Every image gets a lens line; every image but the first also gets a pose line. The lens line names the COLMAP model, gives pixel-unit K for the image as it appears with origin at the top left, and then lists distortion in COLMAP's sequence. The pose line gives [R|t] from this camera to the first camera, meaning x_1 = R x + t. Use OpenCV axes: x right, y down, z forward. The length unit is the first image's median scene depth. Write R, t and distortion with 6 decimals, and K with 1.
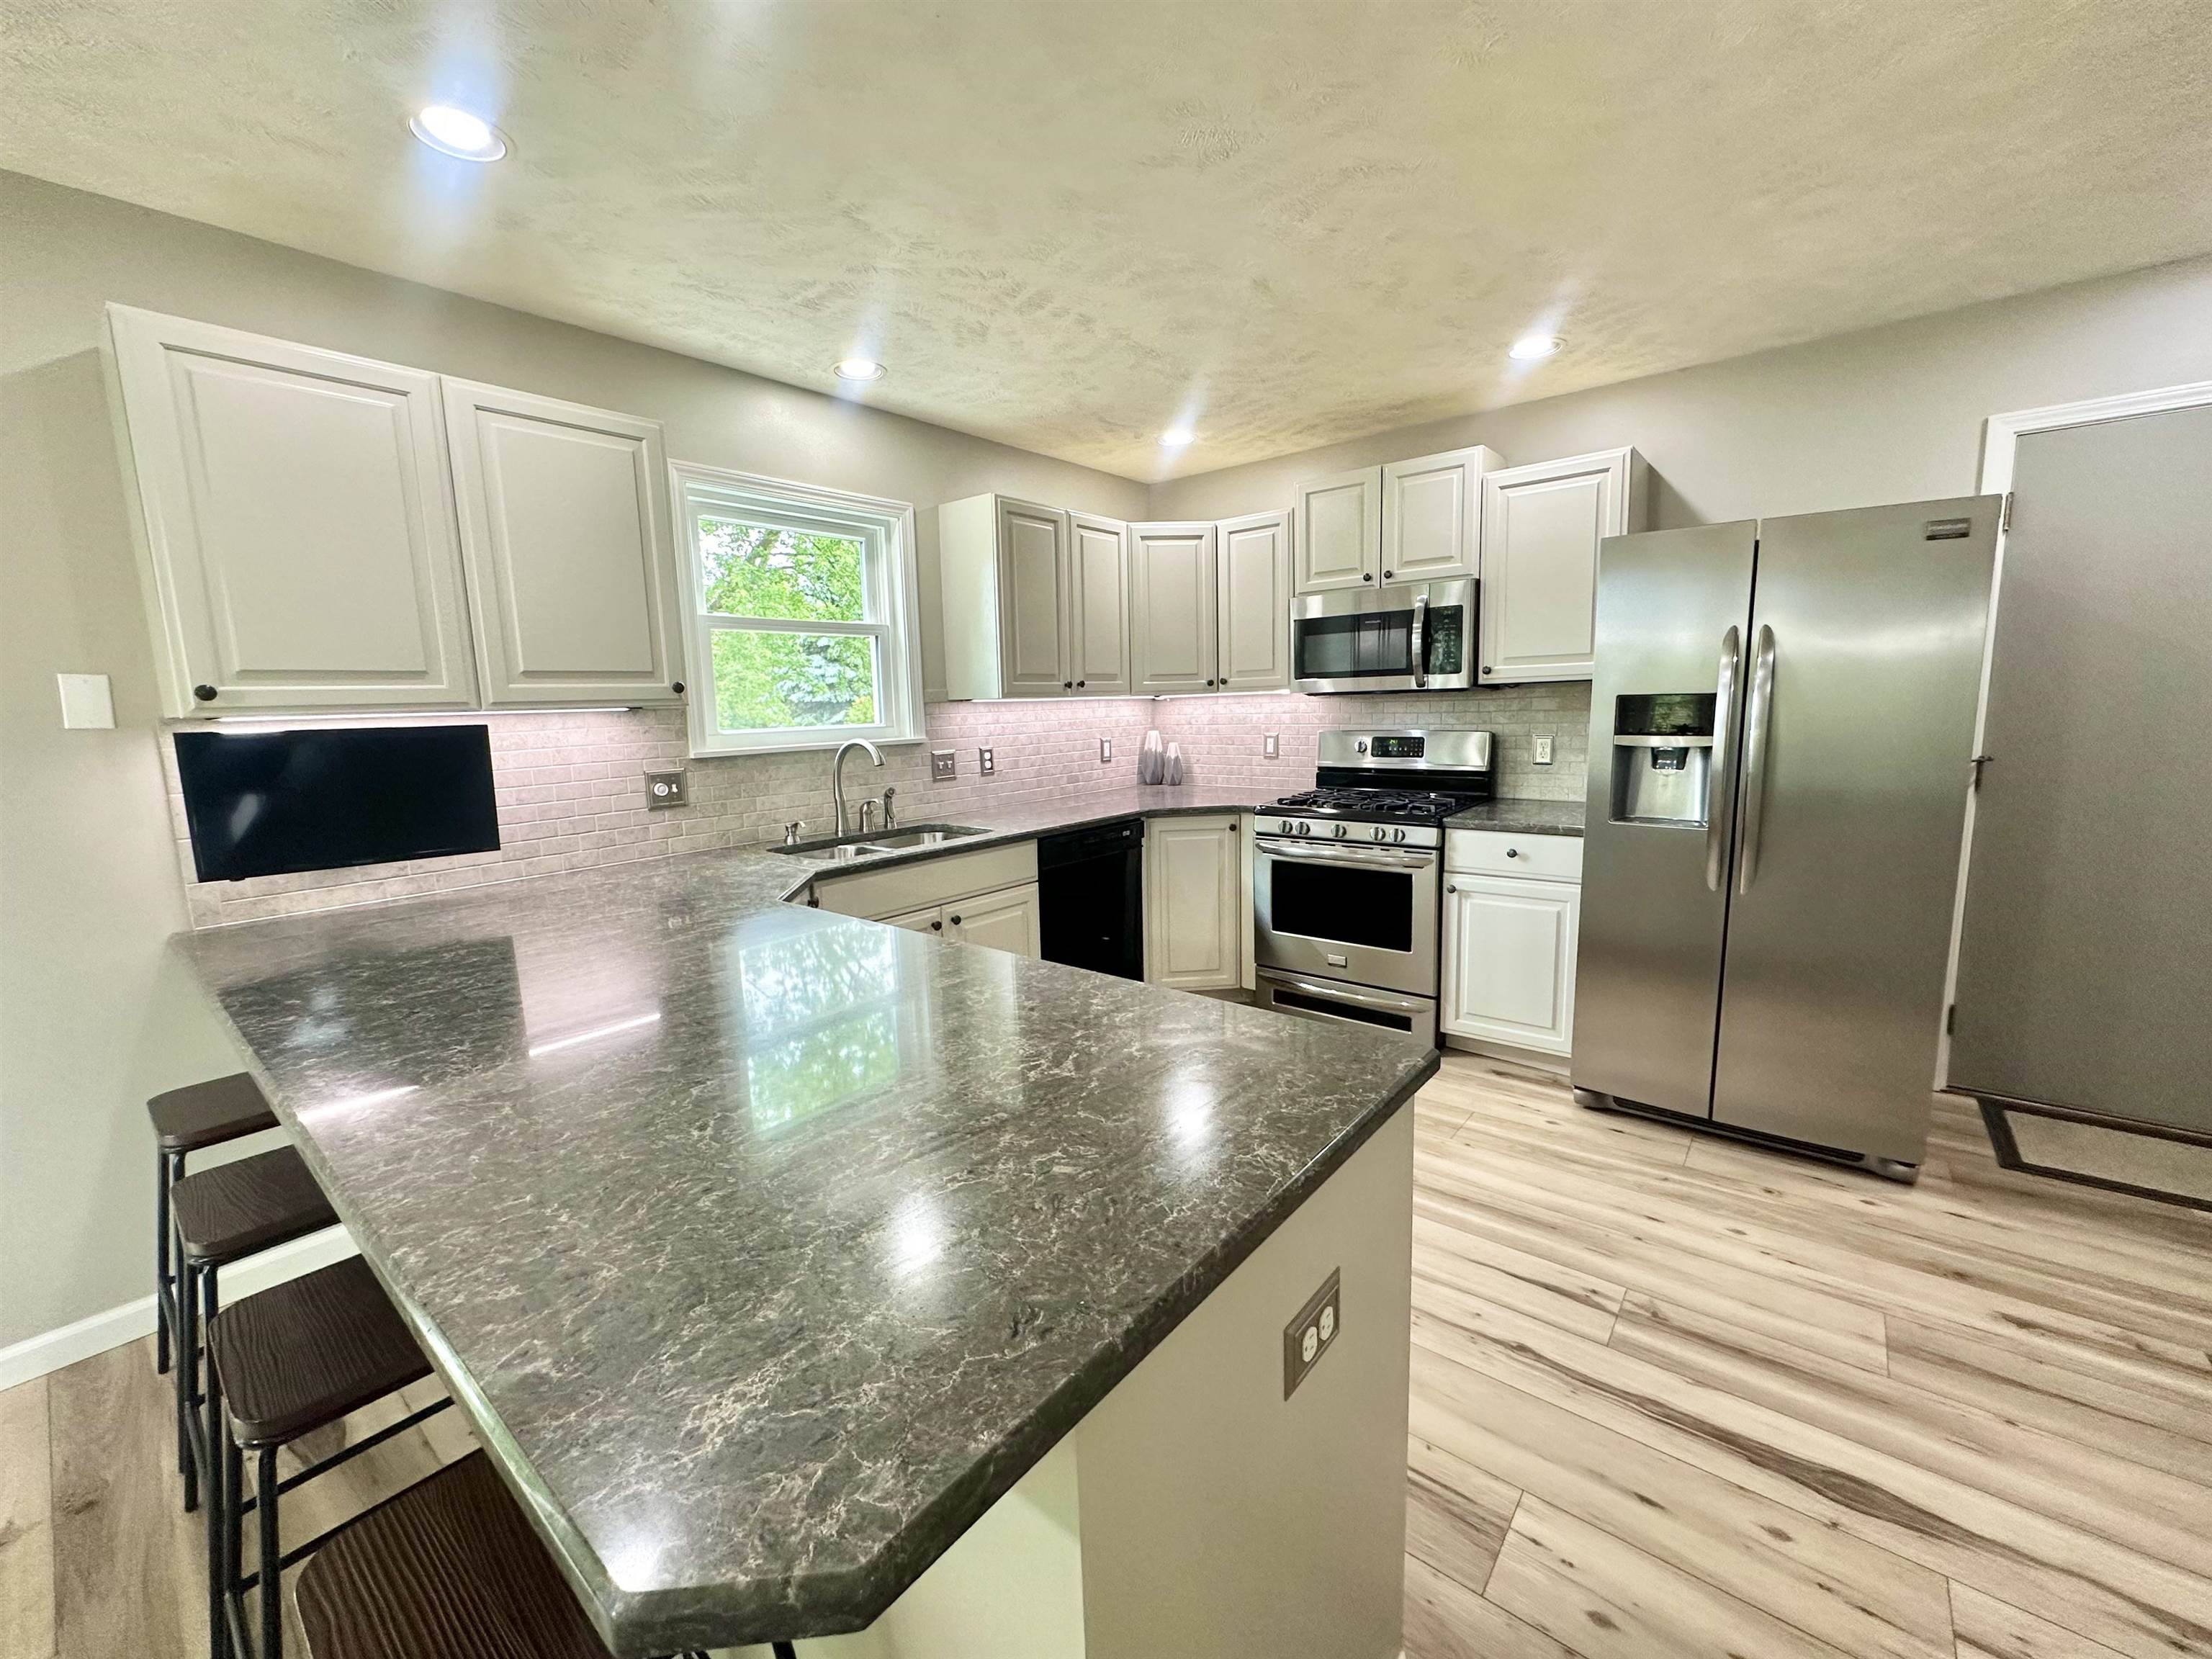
lens RADIAL K [[883.4, 0, 1106.4], [0, 883.4, 826.7], [0, 0, 1]] dist [-0.001902, 0.000377]
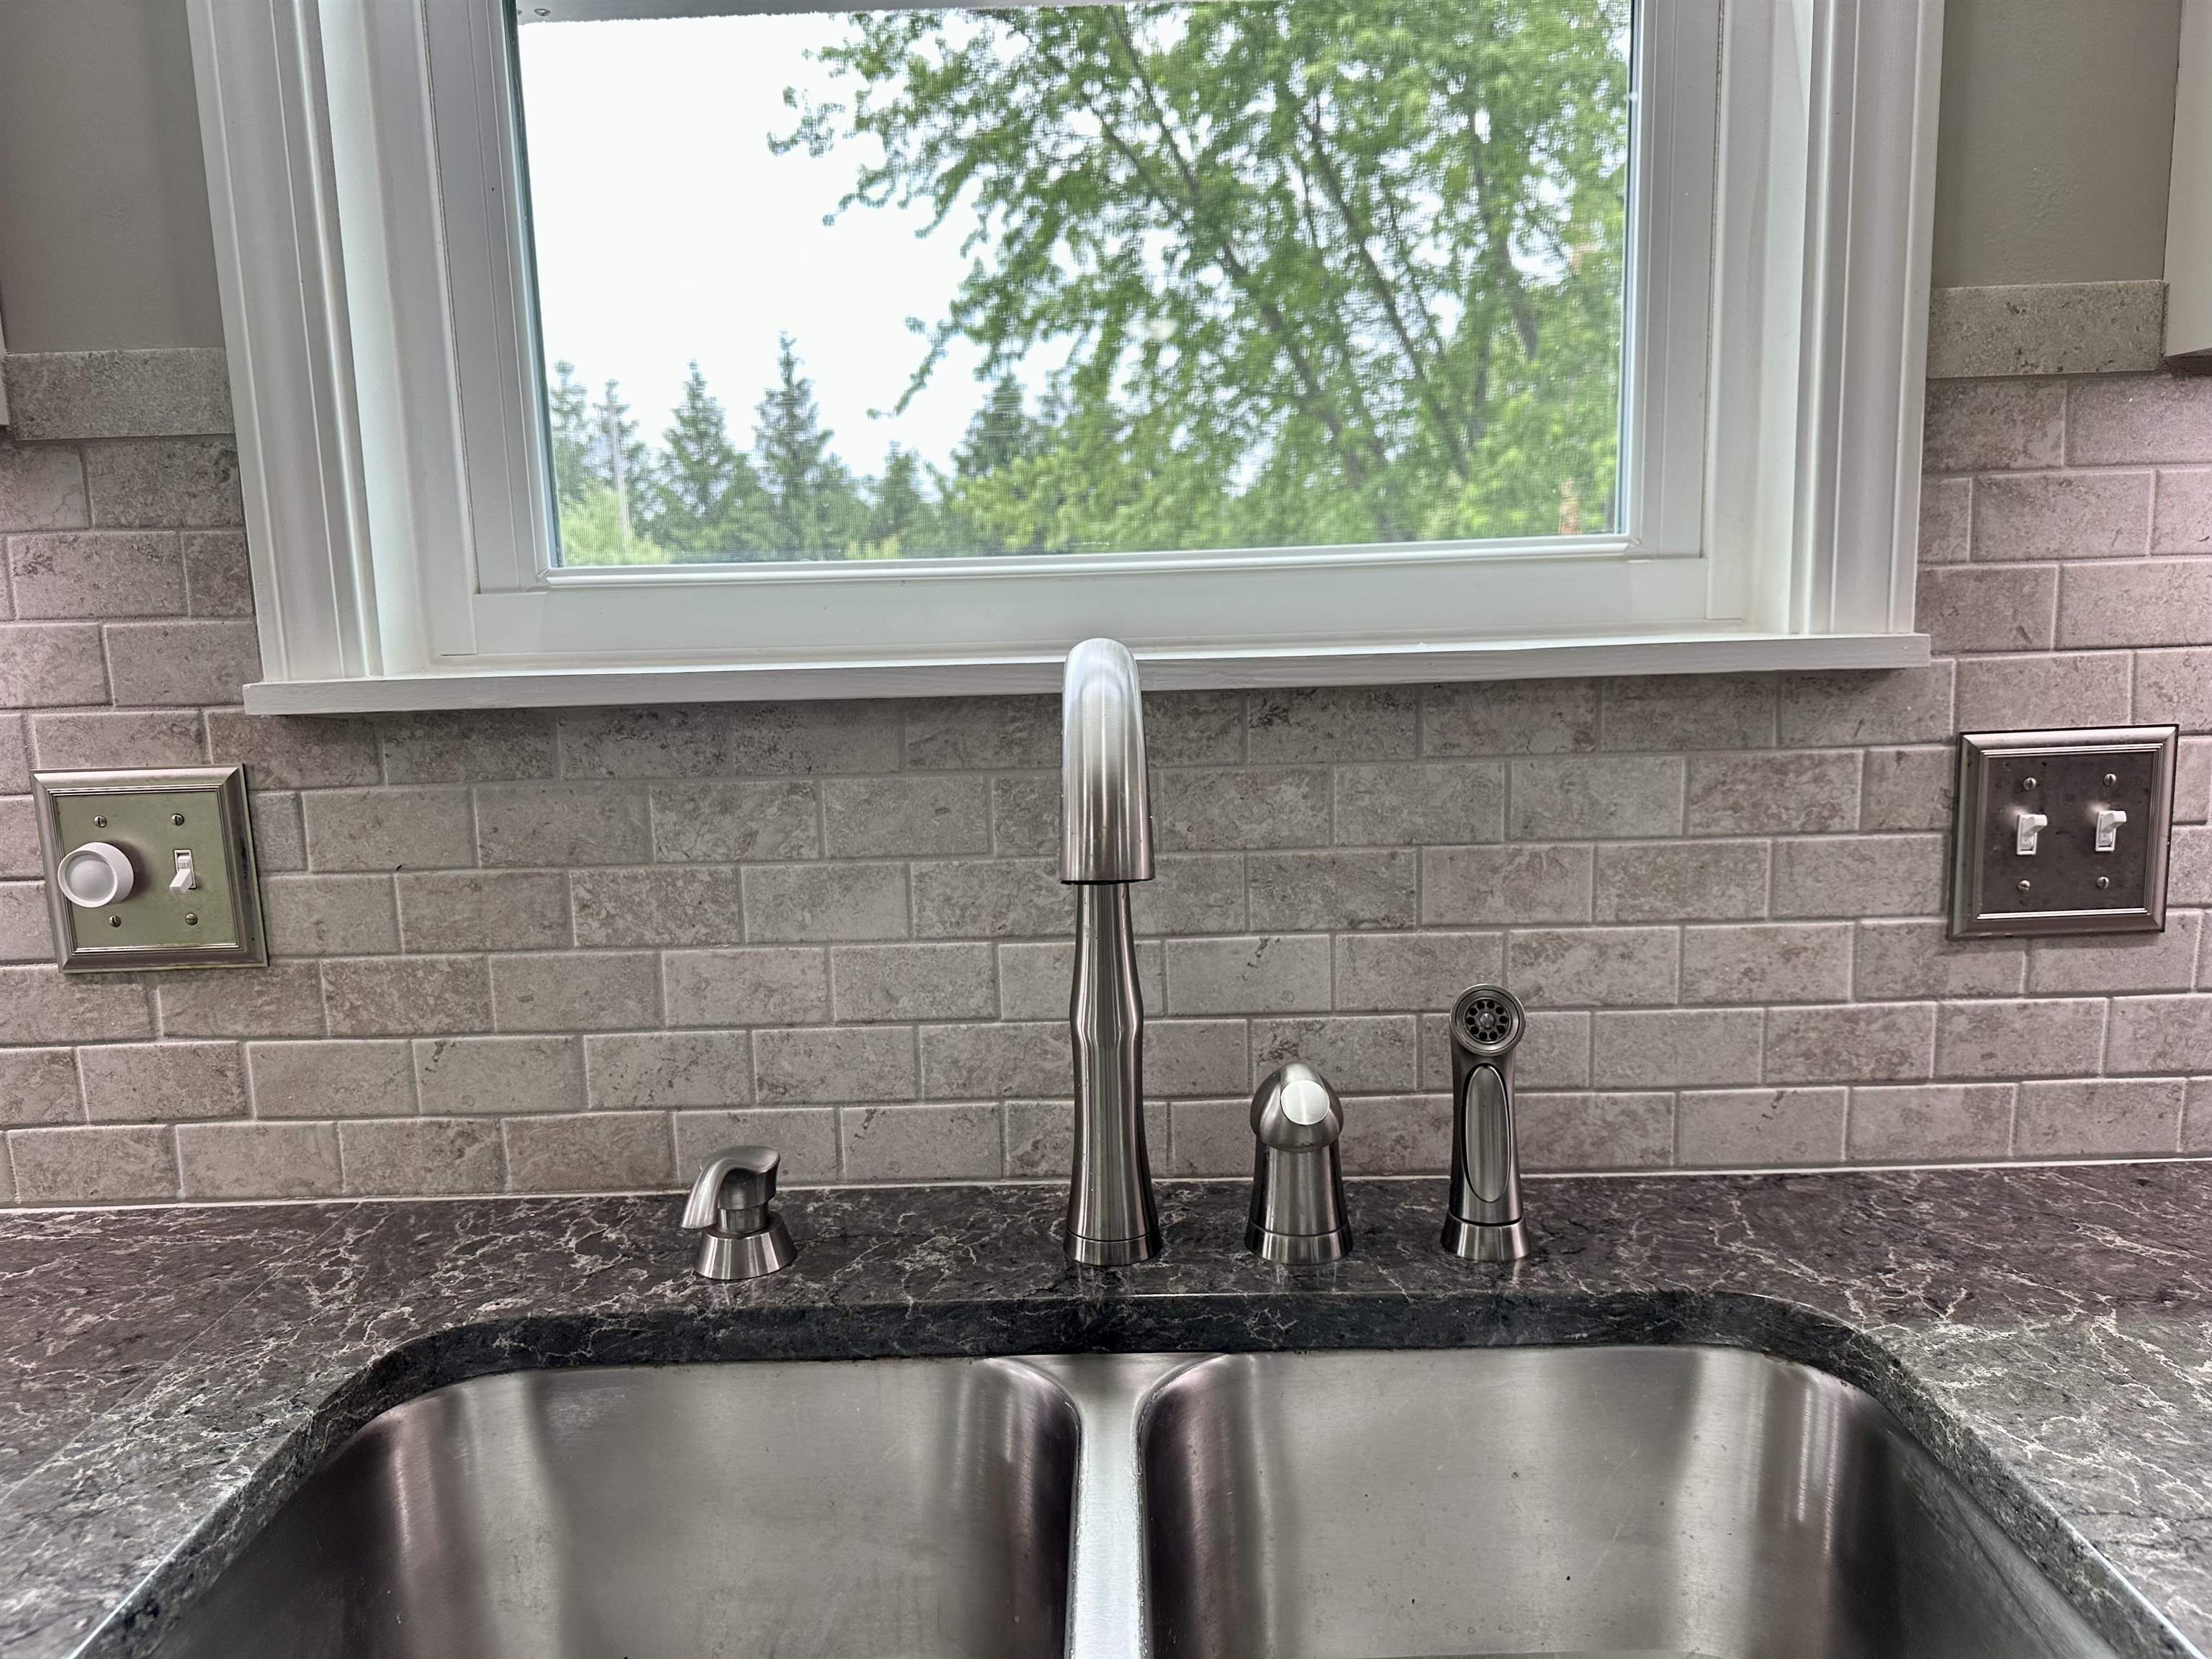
lens RADIAL K [[1565.5, 0, 1094.9], [0, 1565.5, 832.9], [0, 0, 1]] dist [0.024377, -0.009827]
pose [[0.630807, 0.130791, -0.764837, -0.087738], [-0.098267, 0.991221, 0.088457, -0.076596], [0.769692, 0.019359, 0.638122, 0.718883]]
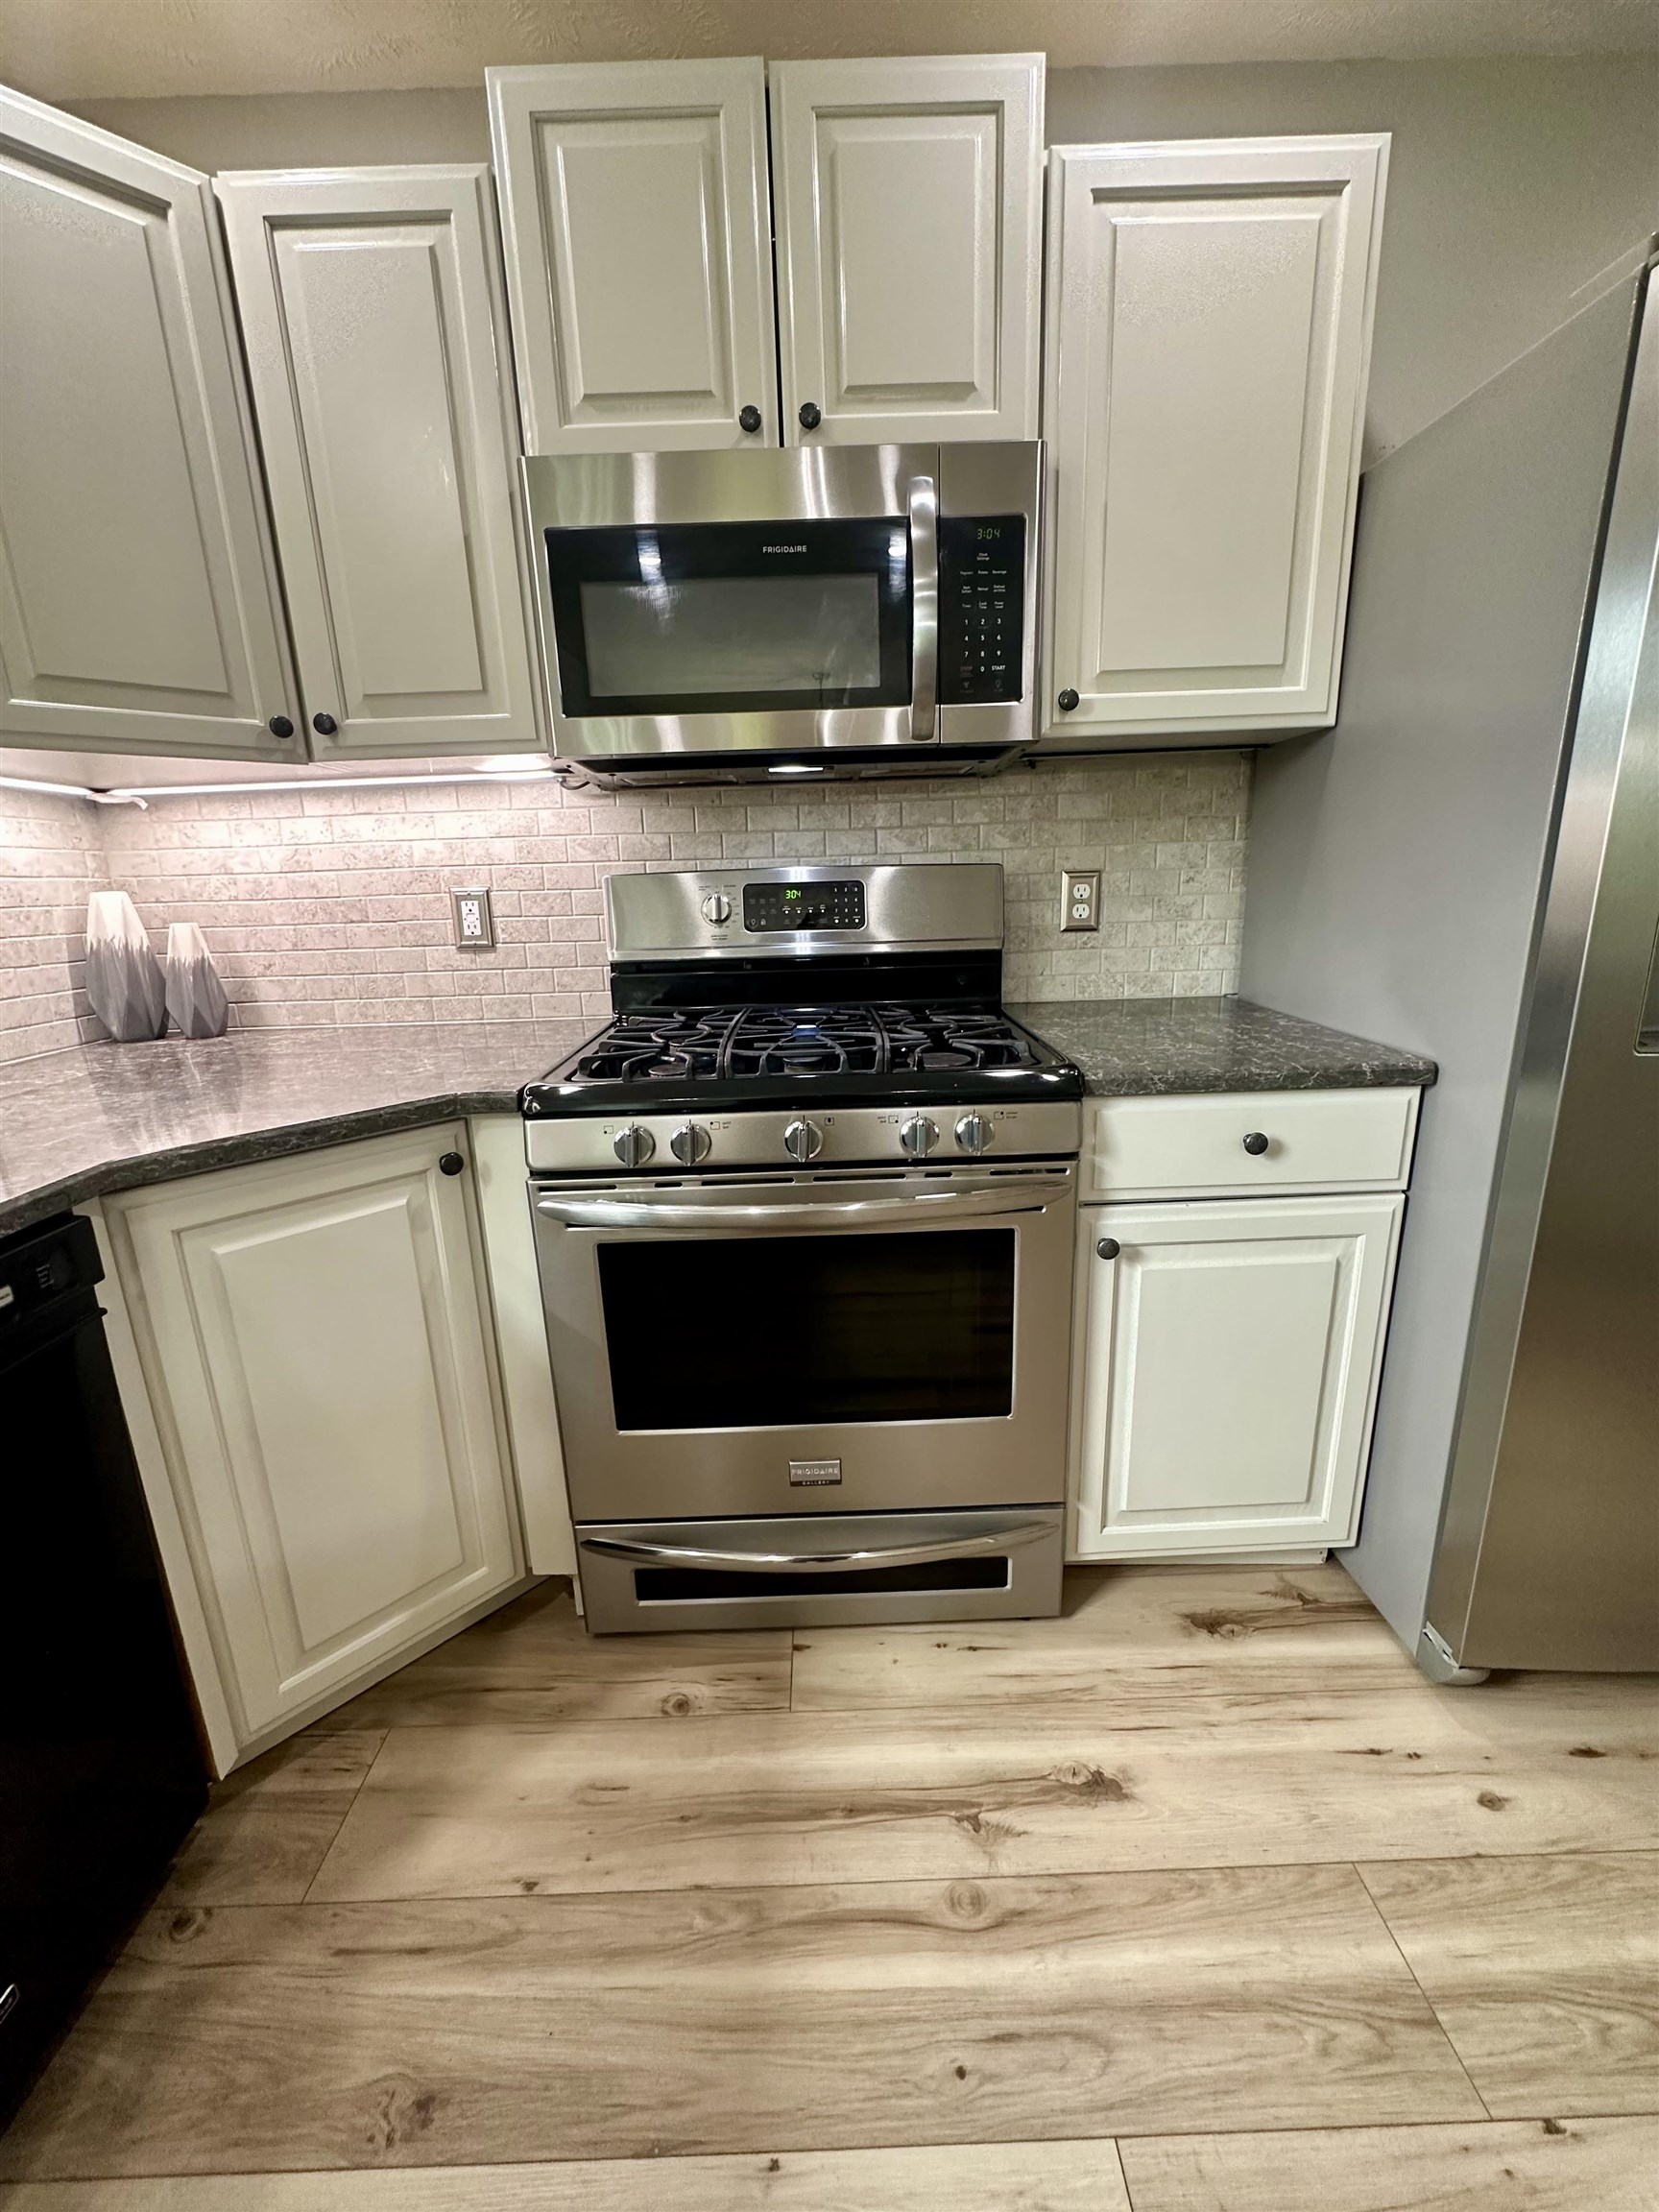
lens RADIAL K [[883.4, 0, 833.9], [0, 883.4, 1100.2], [0, 0, 1]] dist [-0.001902, 0.000377]
pose [[0.766424, -0.155237, 0.623294, 0.054153], [0.102408, 0.987476, 0.120015, -0.047852], [-0.634119, -0.028153, 0.772723, 0.677094]]
